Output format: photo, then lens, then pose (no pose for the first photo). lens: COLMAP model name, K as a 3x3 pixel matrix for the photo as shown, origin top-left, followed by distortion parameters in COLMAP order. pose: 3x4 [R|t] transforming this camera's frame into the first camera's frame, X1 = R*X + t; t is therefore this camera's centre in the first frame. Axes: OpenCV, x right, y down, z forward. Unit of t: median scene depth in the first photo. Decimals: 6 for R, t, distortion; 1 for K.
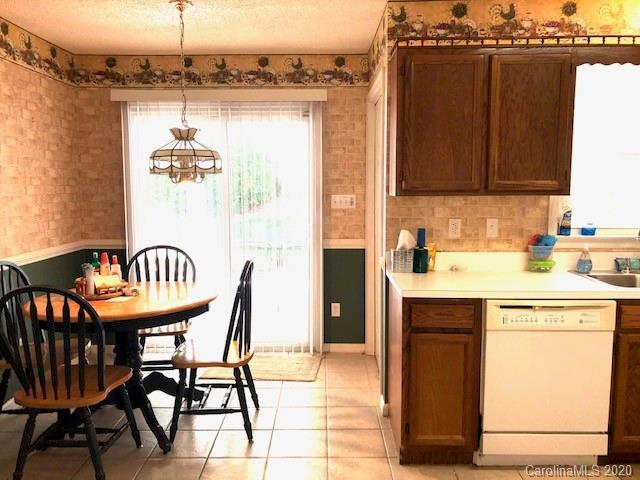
lens RADIAL K [[529.4, 0, 323.0], [0, 529.4, 239.6], [0, 0, 1]] dist [0.003884, 0.015683]
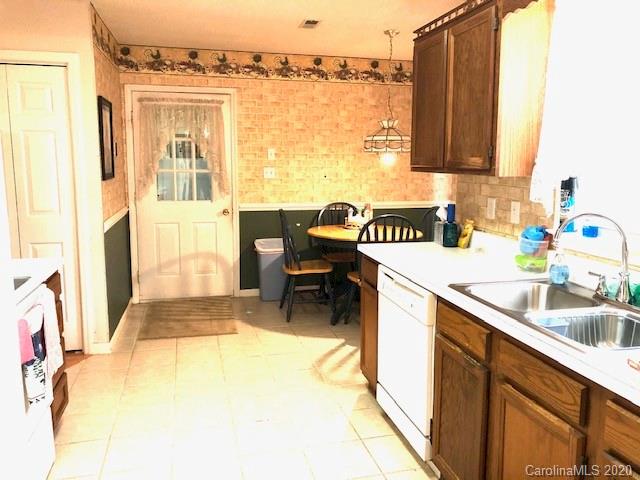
lens RADIAL K [[529.4, 0, 320.6], [0, 529.4, 234.6], [0, 0, 1]] dist [0.003884, 0.015683]
pose [[0.230720, 0.141221, -0.962717, 1.086788], [-0.104011, 0.987322, 0.119903, -0.056795], [0.967445, 0.072469, 0.242484, 0.483656]]
